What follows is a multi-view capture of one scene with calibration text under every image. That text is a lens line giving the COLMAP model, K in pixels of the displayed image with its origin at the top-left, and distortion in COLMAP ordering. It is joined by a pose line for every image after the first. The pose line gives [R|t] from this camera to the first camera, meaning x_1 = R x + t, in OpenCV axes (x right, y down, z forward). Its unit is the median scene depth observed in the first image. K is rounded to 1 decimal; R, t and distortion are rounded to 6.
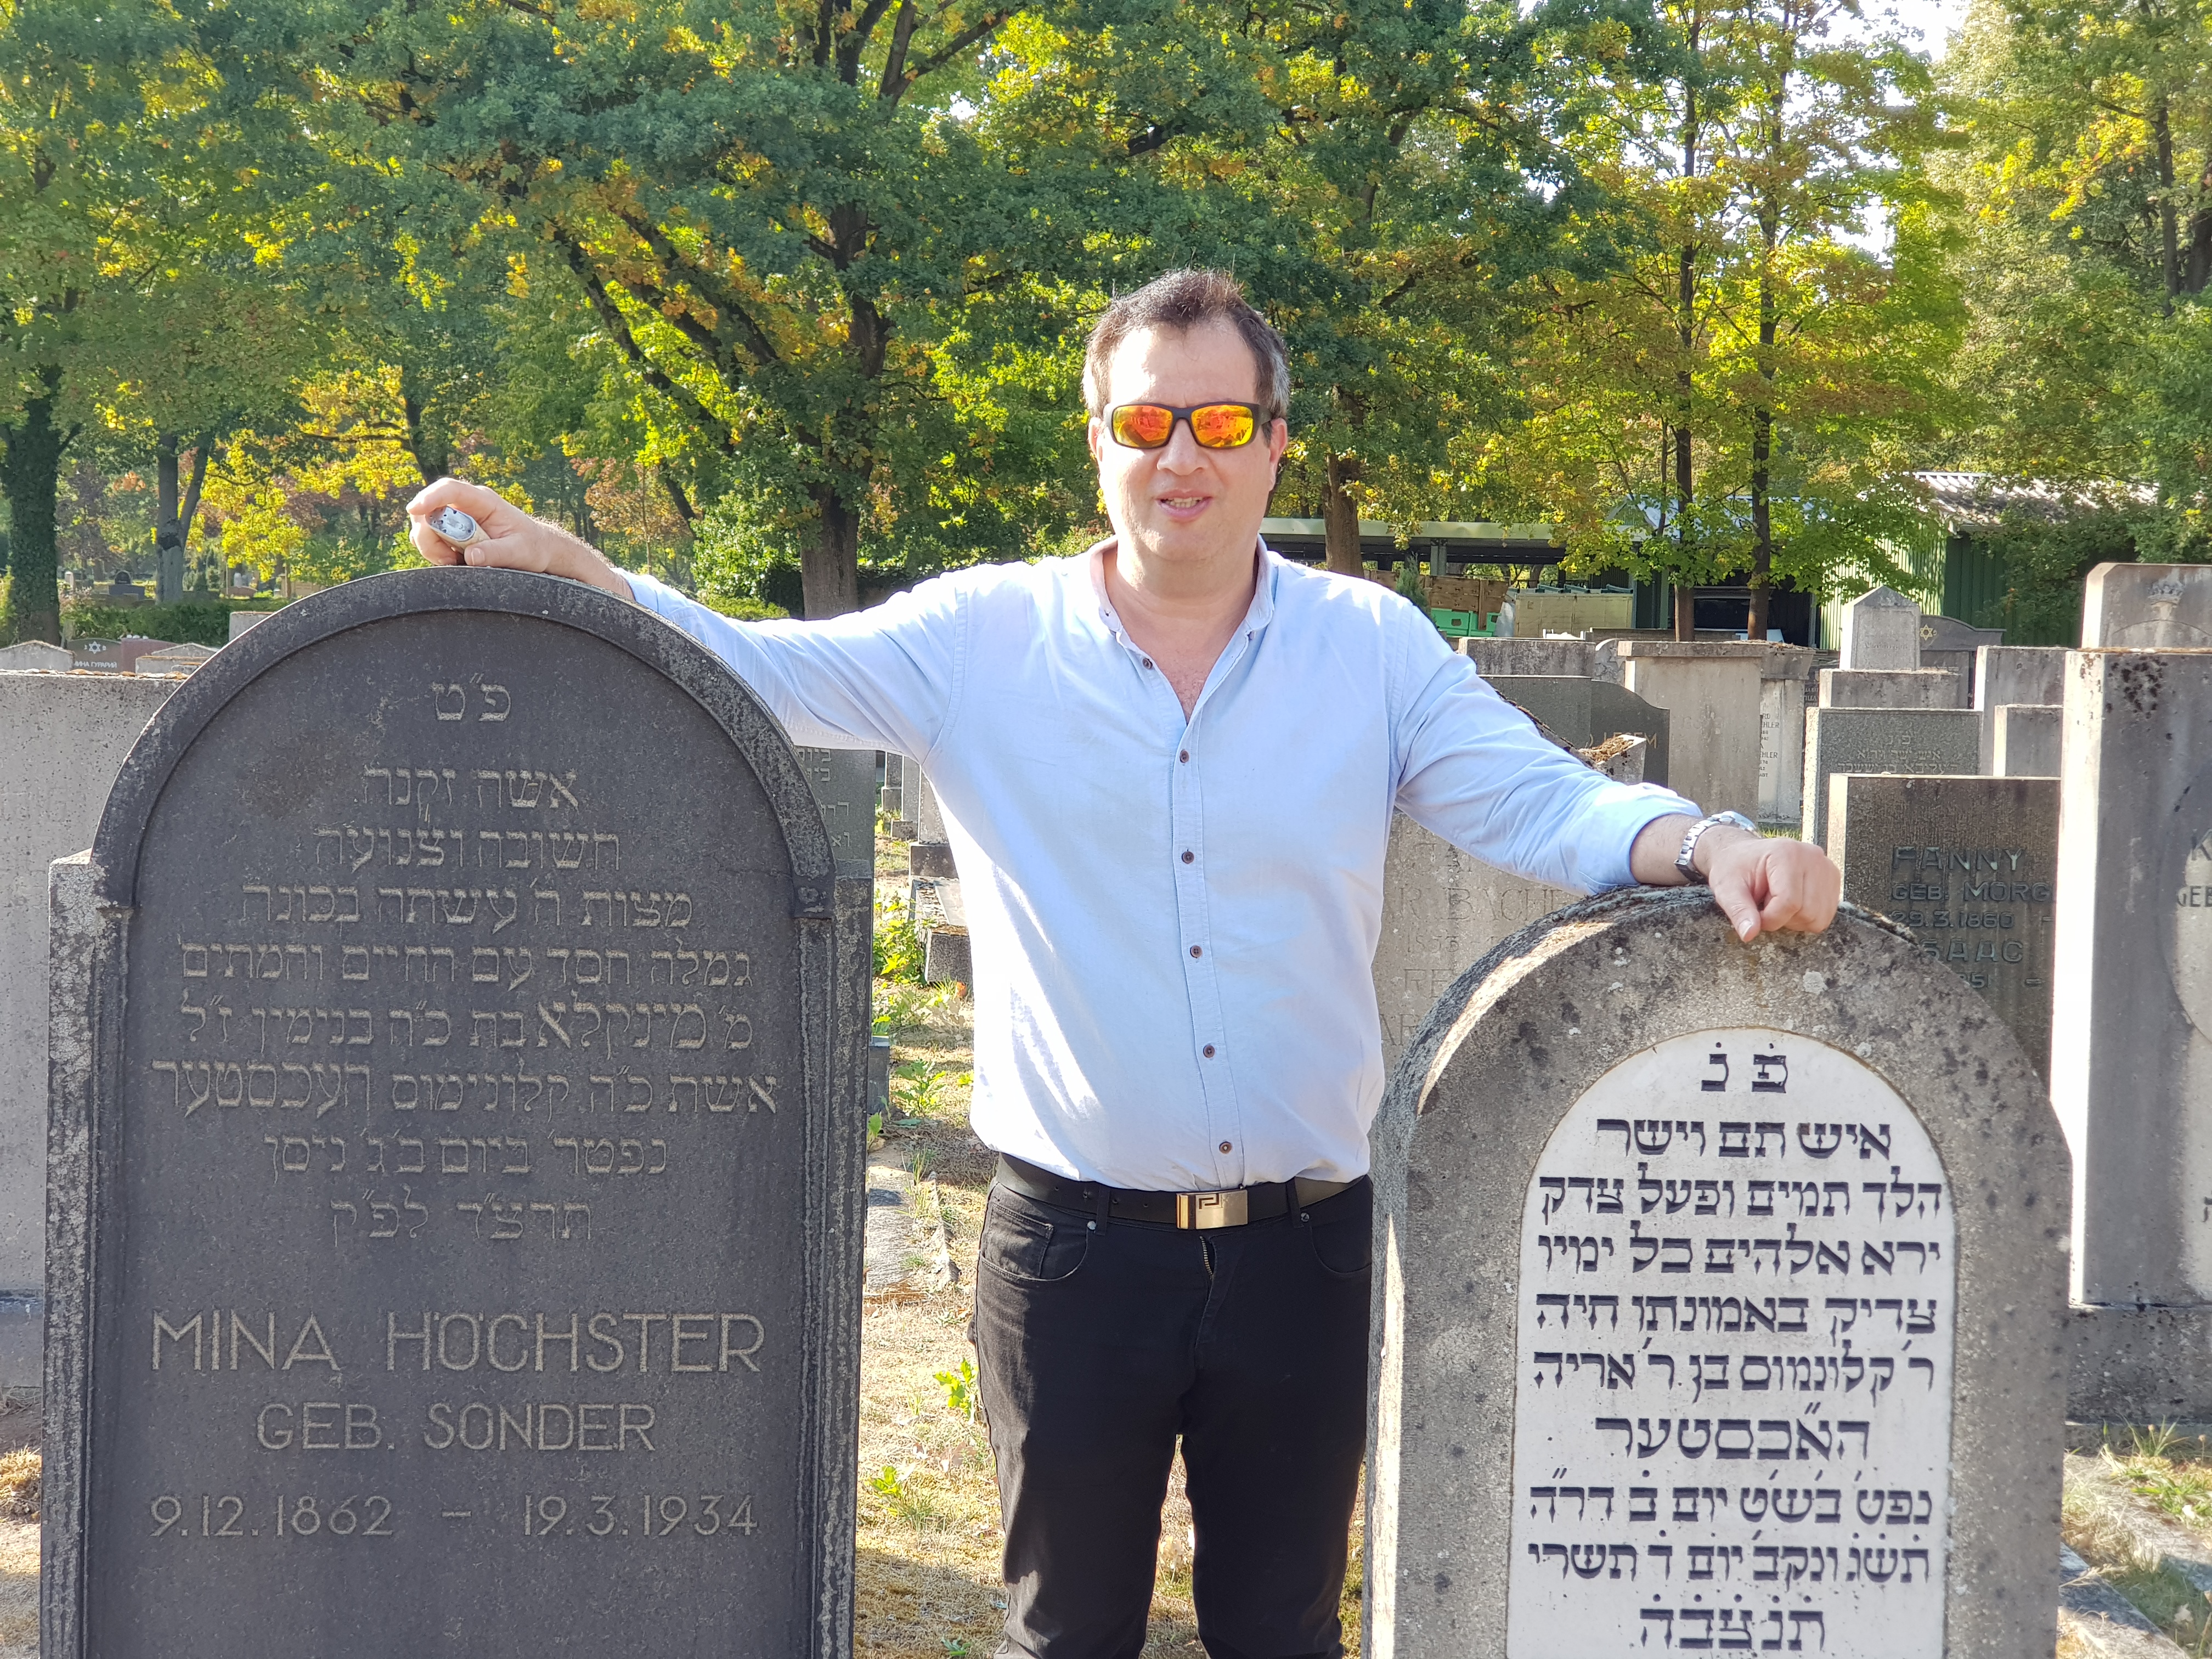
lens RADIAL K [[3300.4, 0, 1120.9], [0, 3300.4, 824.3], [0, 0, 1]] dist [0.105236, -0.375298]
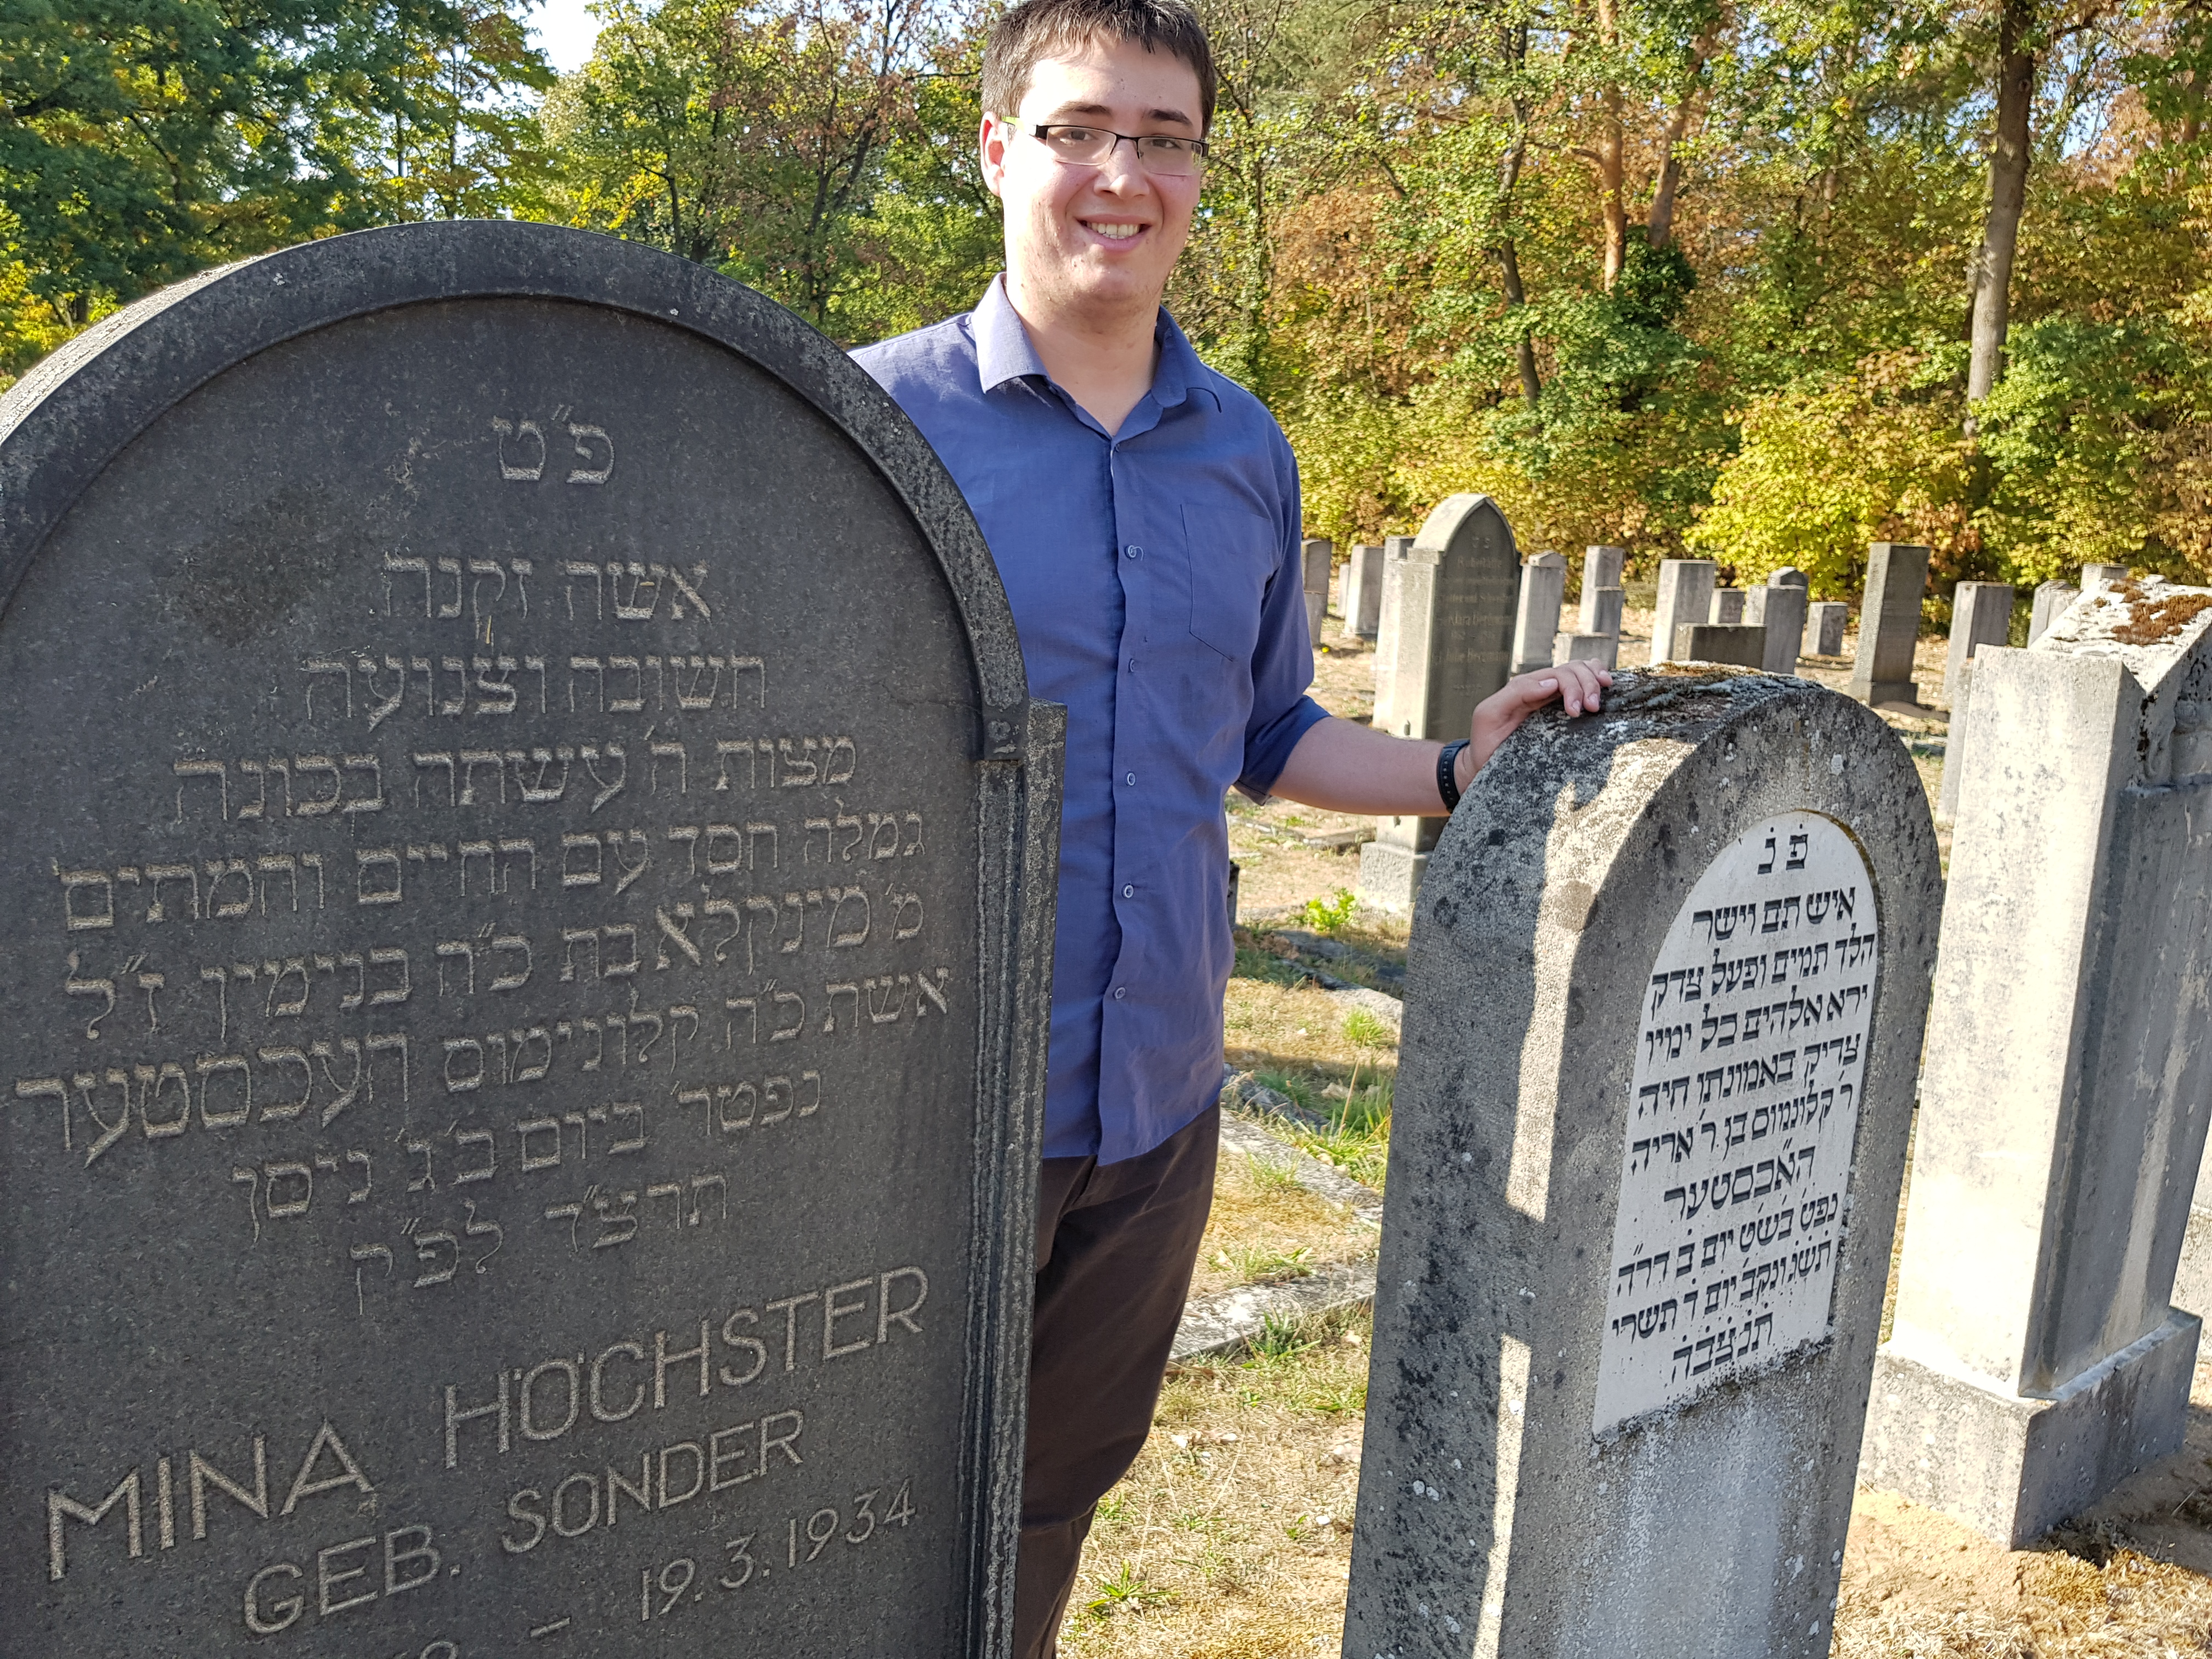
lens RADIAL K [[1729.3, 0, 1122.6], [0, 1729.3, 815.5], [0, 0, 1]] dist [0.056637, -0.102732]
pose [[0.842349, -0.075292, 0.533648, -0.282020], [-0.000460, 0.990092, 0.140417, -0.014753], [-0.538933, -0.118525, 0.833969, 0.646630]]
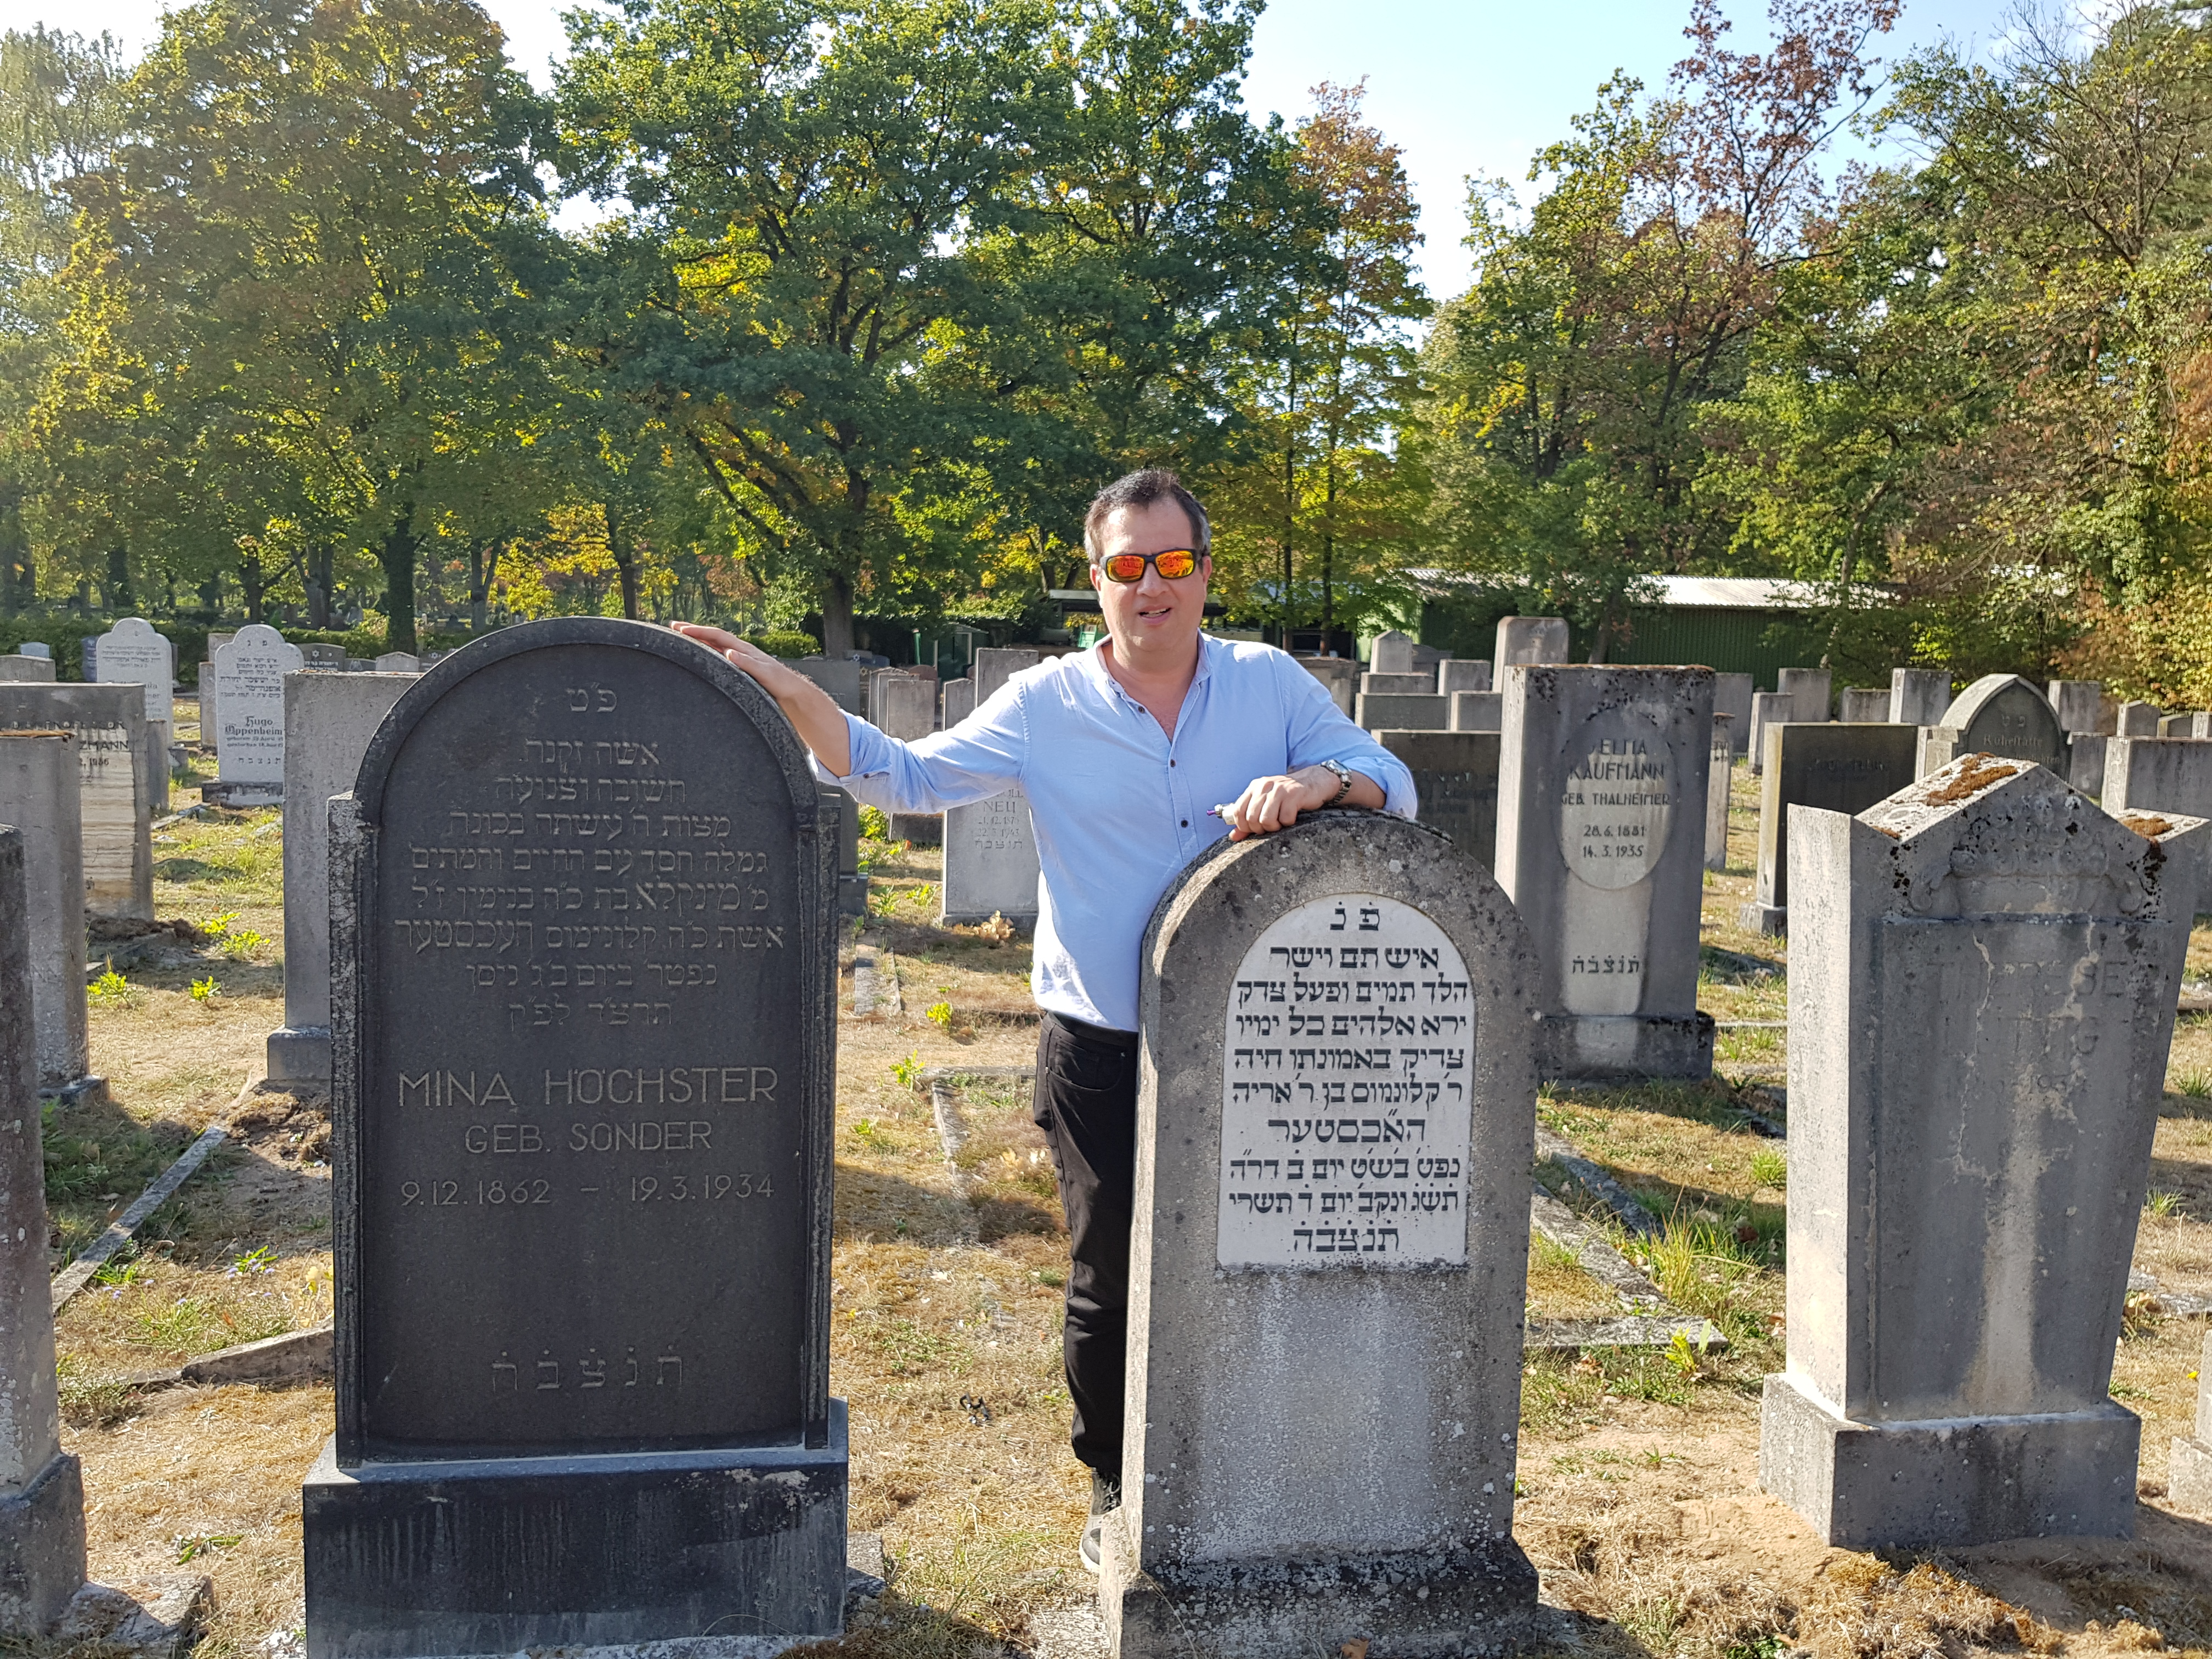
lens RADIAL K [[1719.2, 0, 1118.2], [0, 1719.2, 821.0], [0, 0, 1]] dist [0.099357, -0.199963]
pose [[0.997440, -0.002703, 0.071451, 0.002353], [-0.000215, 0.999167, 0.040801, -0.012088], [-0.071502, -0.040712, 0.996609, 0.121913]]
